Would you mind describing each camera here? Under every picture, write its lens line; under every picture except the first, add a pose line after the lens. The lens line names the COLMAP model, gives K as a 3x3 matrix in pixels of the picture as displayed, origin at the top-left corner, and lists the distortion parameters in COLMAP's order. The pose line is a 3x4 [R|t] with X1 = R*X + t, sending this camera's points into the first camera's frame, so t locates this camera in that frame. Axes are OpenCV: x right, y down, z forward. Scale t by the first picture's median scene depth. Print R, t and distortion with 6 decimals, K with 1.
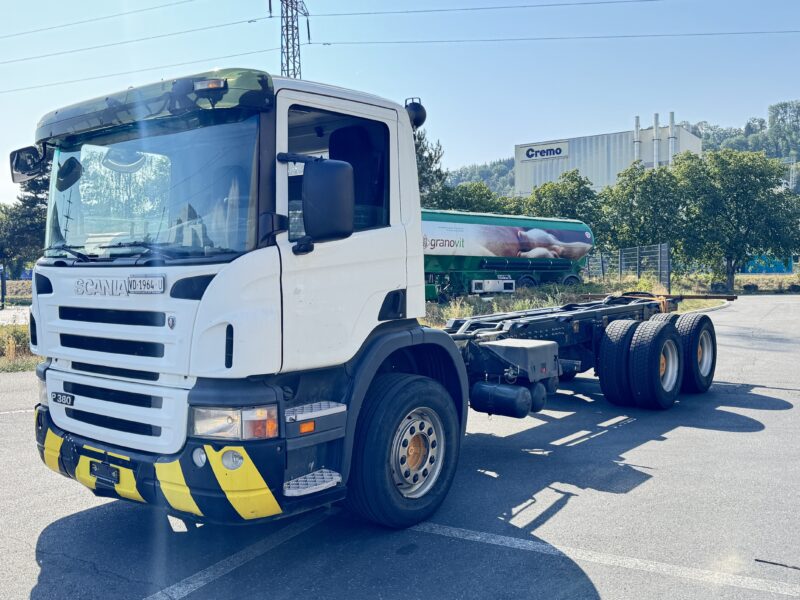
lens RADIAL K [[744.2, 0, 400.0], [0, 744.2, 300.0], [0, 0, 1]] dist [0.019828, -0.002595]
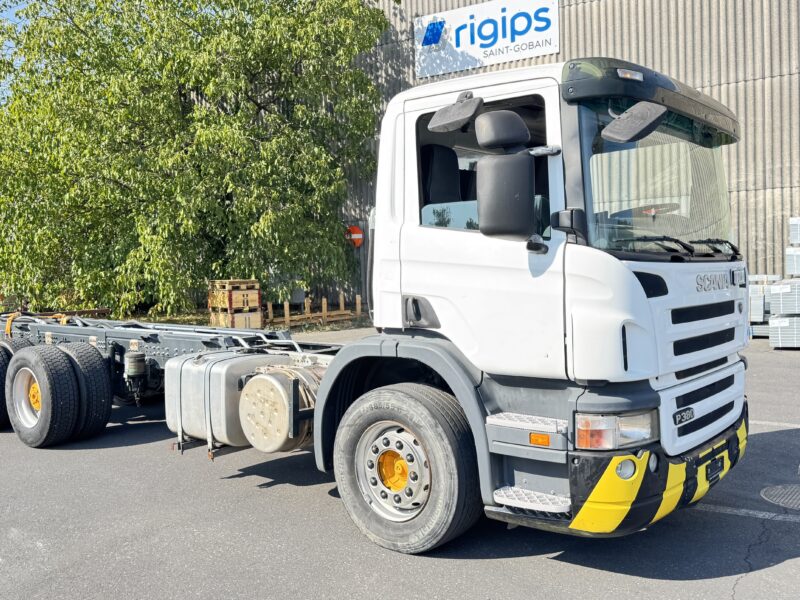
lens RADIAL K [[744.2, 0, 400.0], [0, 744.2, 300.0], [0, 0, 1]] dist [0.019828, -0.002595]
pose [[0.005464, -0.014645, 0.999878, -1.331084], [0.086928, 0.996115, 0.014115, -0.041486], [-0.996200, 0.086841, 0.006716, 1.332956]]
